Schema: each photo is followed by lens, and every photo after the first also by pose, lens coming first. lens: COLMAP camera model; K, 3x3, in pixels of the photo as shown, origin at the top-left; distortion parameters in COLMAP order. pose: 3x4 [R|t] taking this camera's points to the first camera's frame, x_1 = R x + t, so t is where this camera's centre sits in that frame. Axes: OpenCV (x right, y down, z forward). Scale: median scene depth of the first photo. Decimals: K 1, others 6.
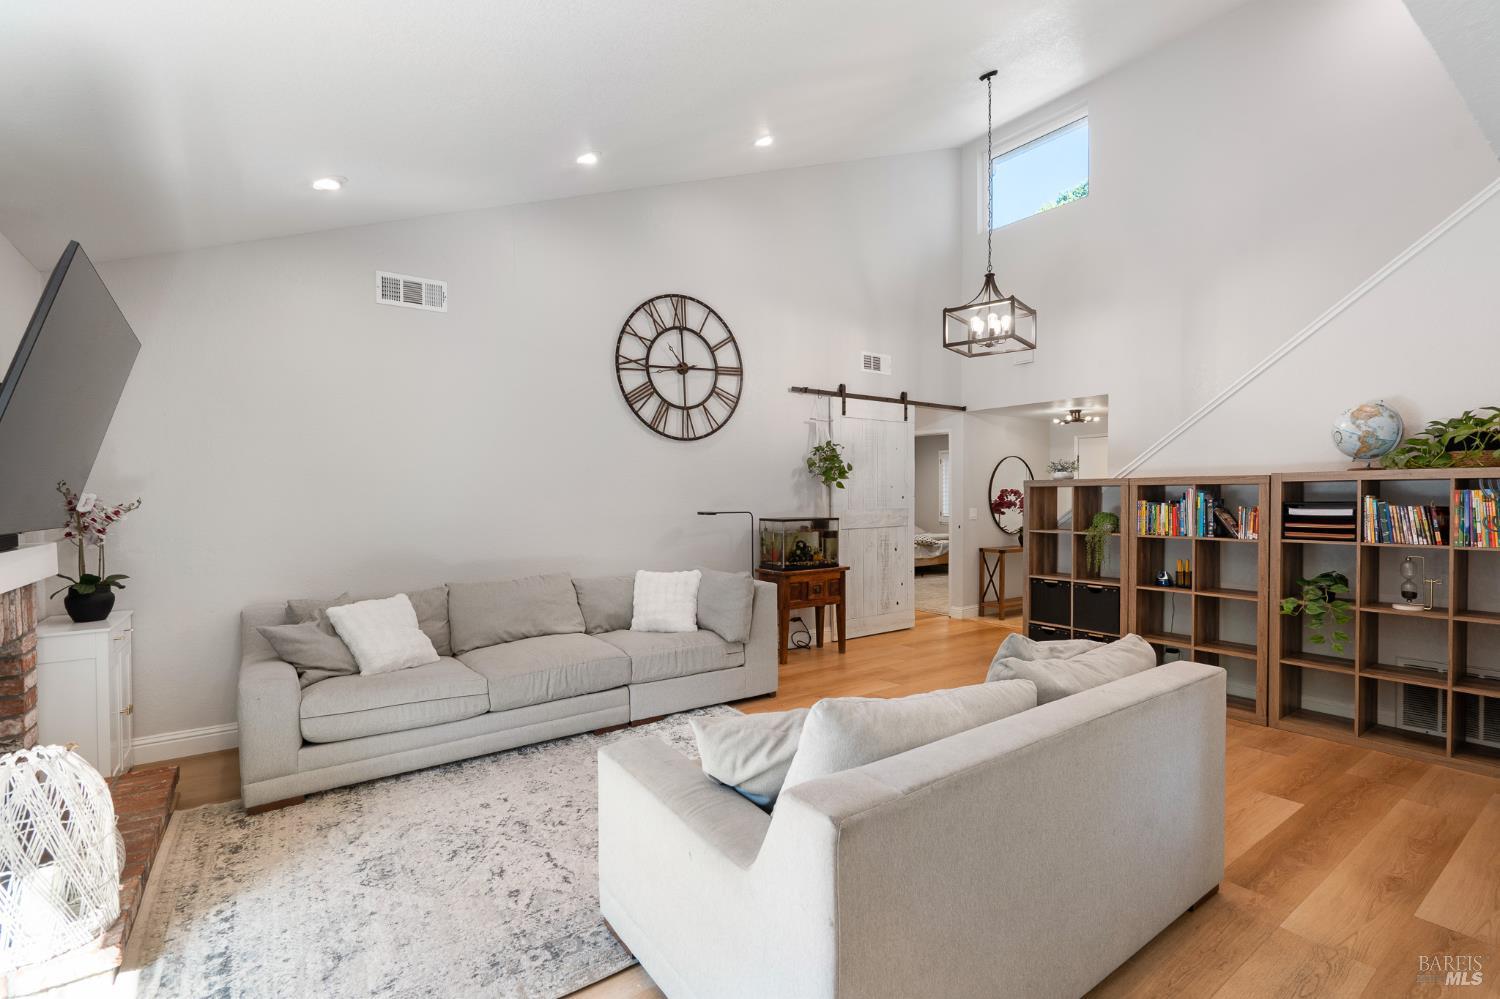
lens RADIAL K [[680.5, 0, 754.5], [0, 680.5, 499.6], [0, 0, 1]] dist [-0.008124, 0.004685]
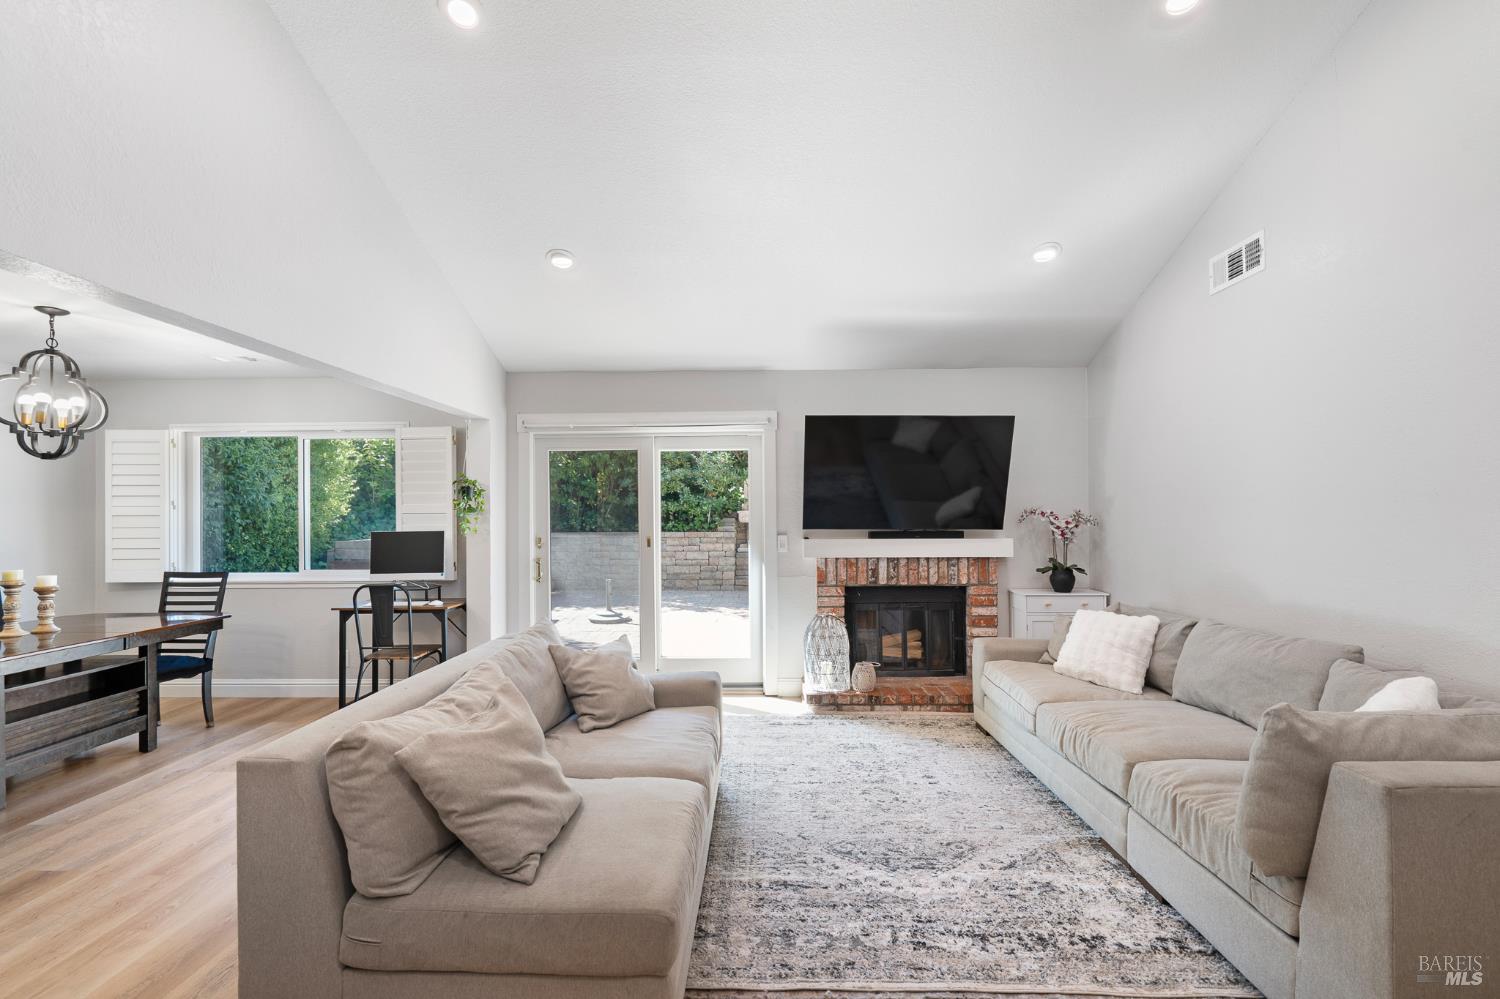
lens RADIAL K [[680.5, 0, 744.5], [0, 680.5, 507.8], [0, 0, 1]] dist [-0.008124, 0.004685]
pose [[-0.604833, 0.003440, -0.796345, 0.417494], [0.004580, 0.999989, 0.000842, -0.009582], [0.796339, -0.003138, -0.604842, 0.834631]]
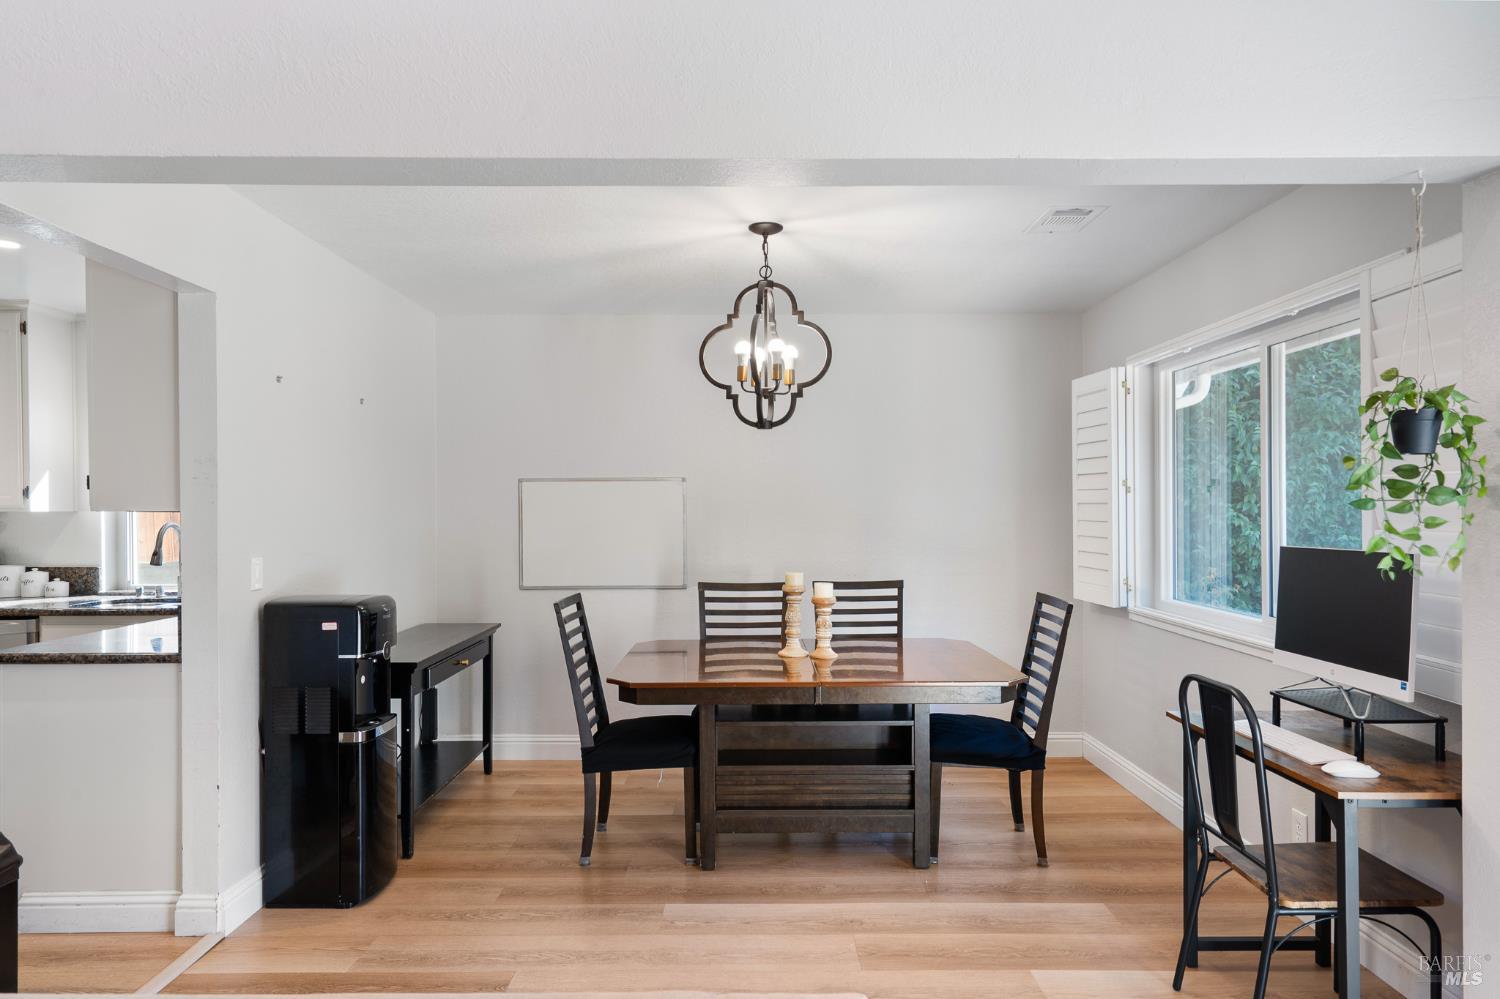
lens RADIAL K [[905.3, 0, 750.2], [0, 905.3, 511.5], [0, 0, 1]] dist [0.004036, 0.000078]
pose [[-0.818576, 0.003010, 0.574390, -0.074514], [0.011599, 0.999869, 0.011289, -0.006646], [-0.574280, 0.015903, -0.818504, 0.439110]]
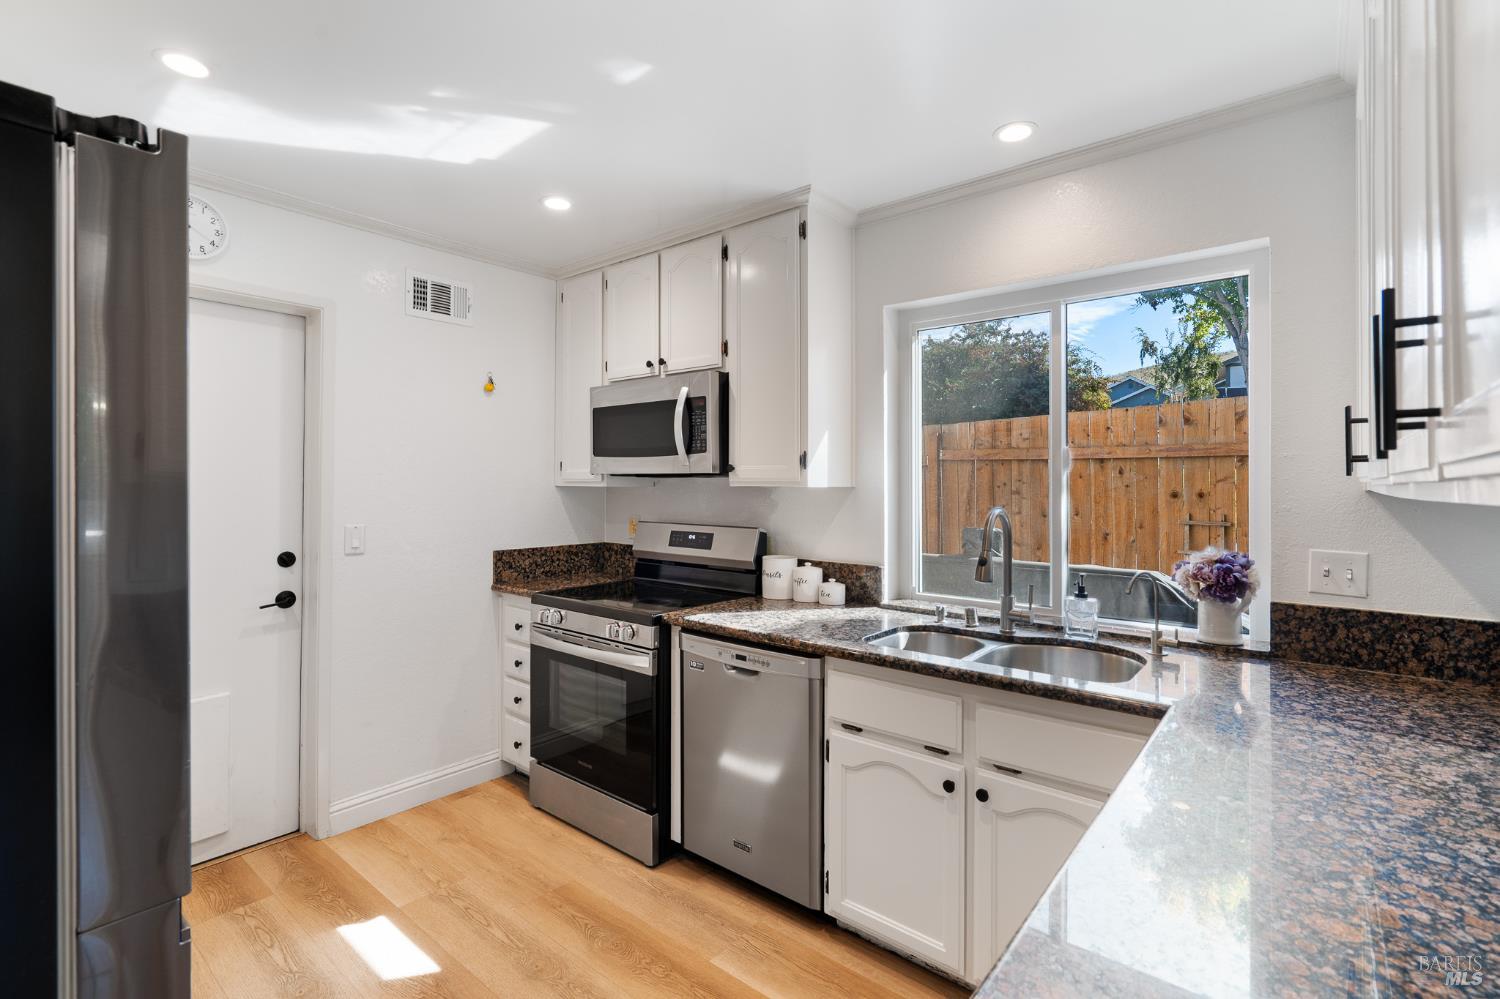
lens RADIAL K [[680.5, 0, 753.8], [0, 680.5, 477.3], [0, 0, 1]] dist [-0.008124, 0.004685]
pose [[-0.259395, 0.012396, 0.965692, 0.559791], [0.005116, 0.999921, -0.011461, -0.006435], [-0.965758, 0.001967, -0.259438, 0.276896]]
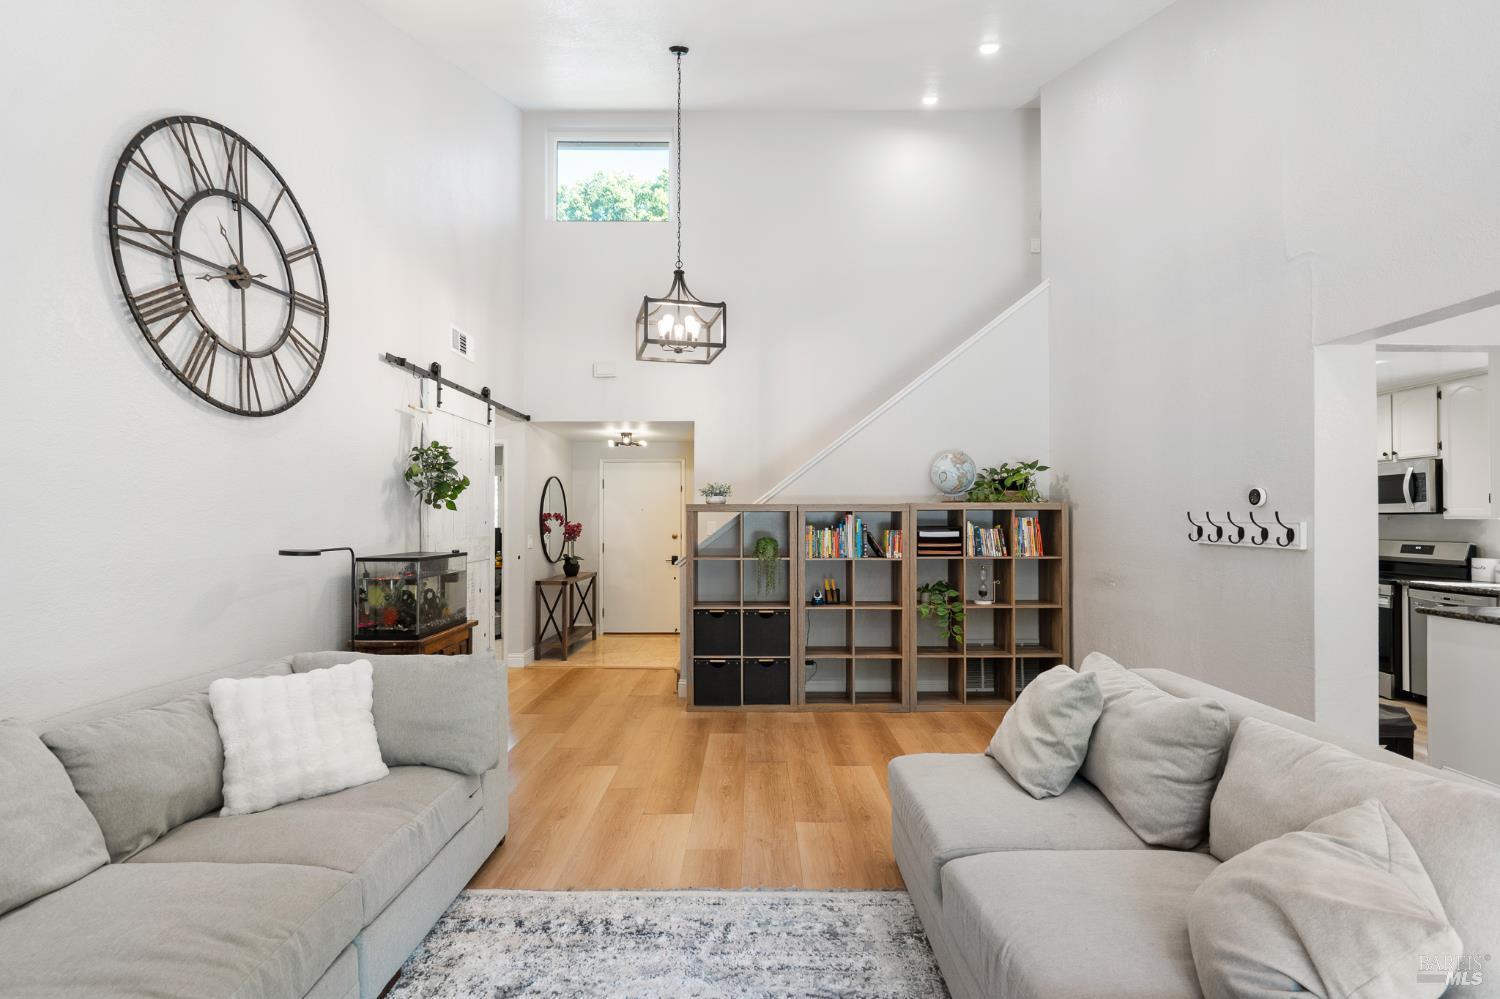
lens RADIAL K [[680.5, 0, 747.2], [0, 680.5, 513.0], [0, 0, 1]] dist [-0.008124, 0.004685]
pose [[0.589894, 0.010196, 0.807416, -0.303778], [0.002960, 0.999886, -0.014789, -0.002800], [-0.807475, 0.011114, 0.589797, 0.392764]]
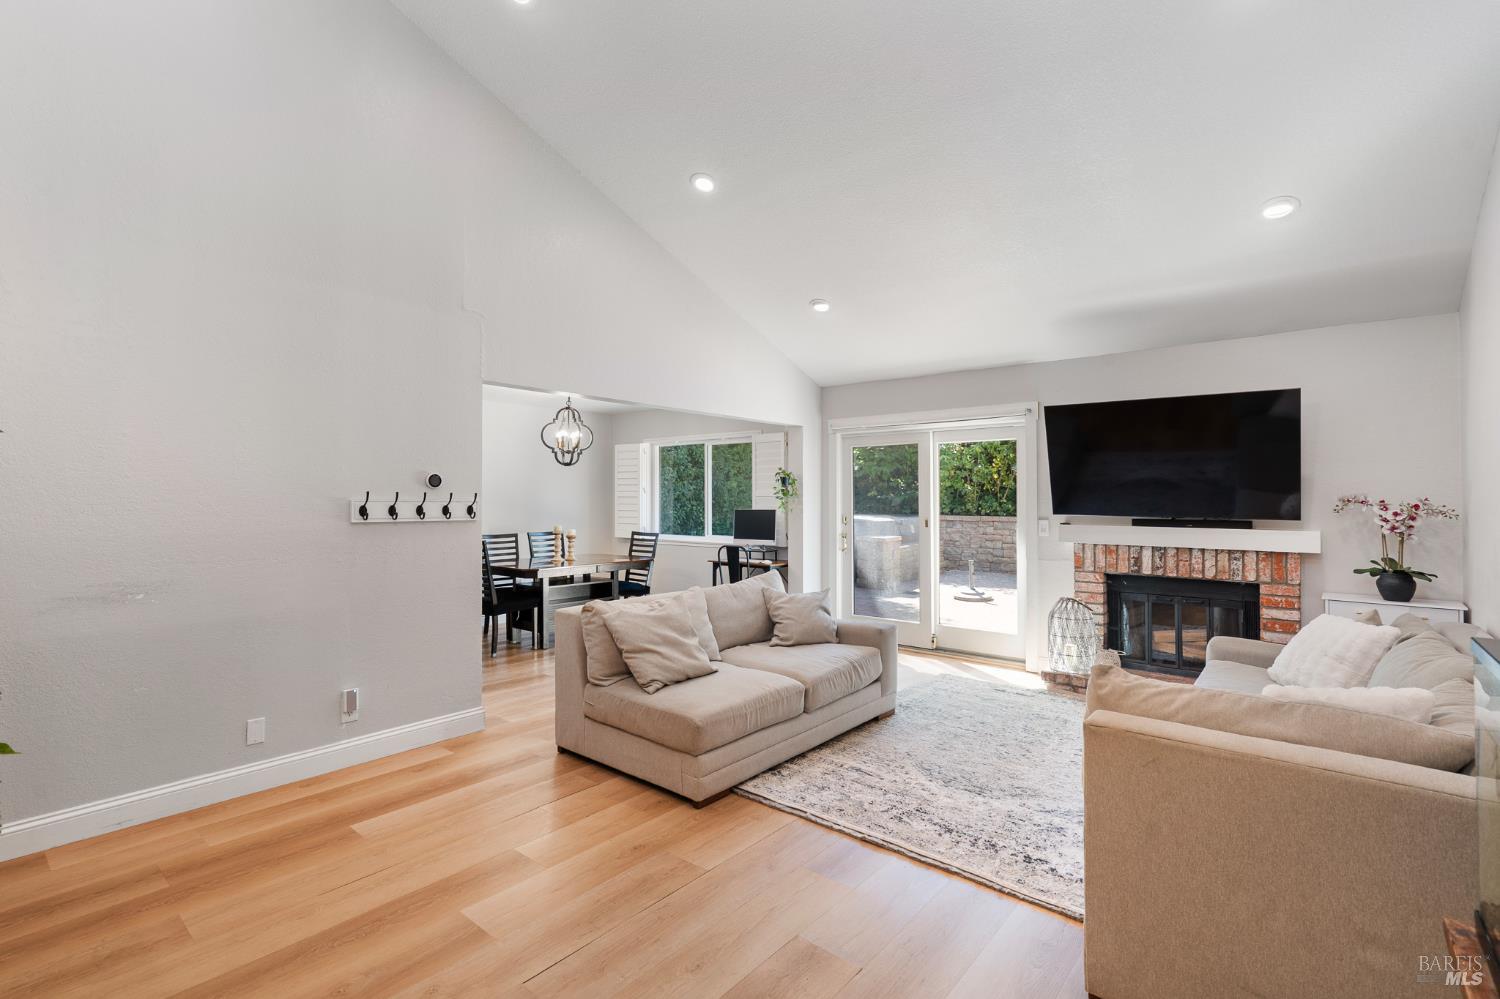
lens RADIAL K [[680.5, 0, 750.2], [0, 680.5, 496.7], [0, 0, 1]] dist [-0.008124, 0.004685]
pose [[-0.969263, 0.002110, -0.246017, 0.282353], [0.000912, 0.999987, 0.004982, -0.010049], [0.246025, 0.004605, -0.969253, 1.172588]]
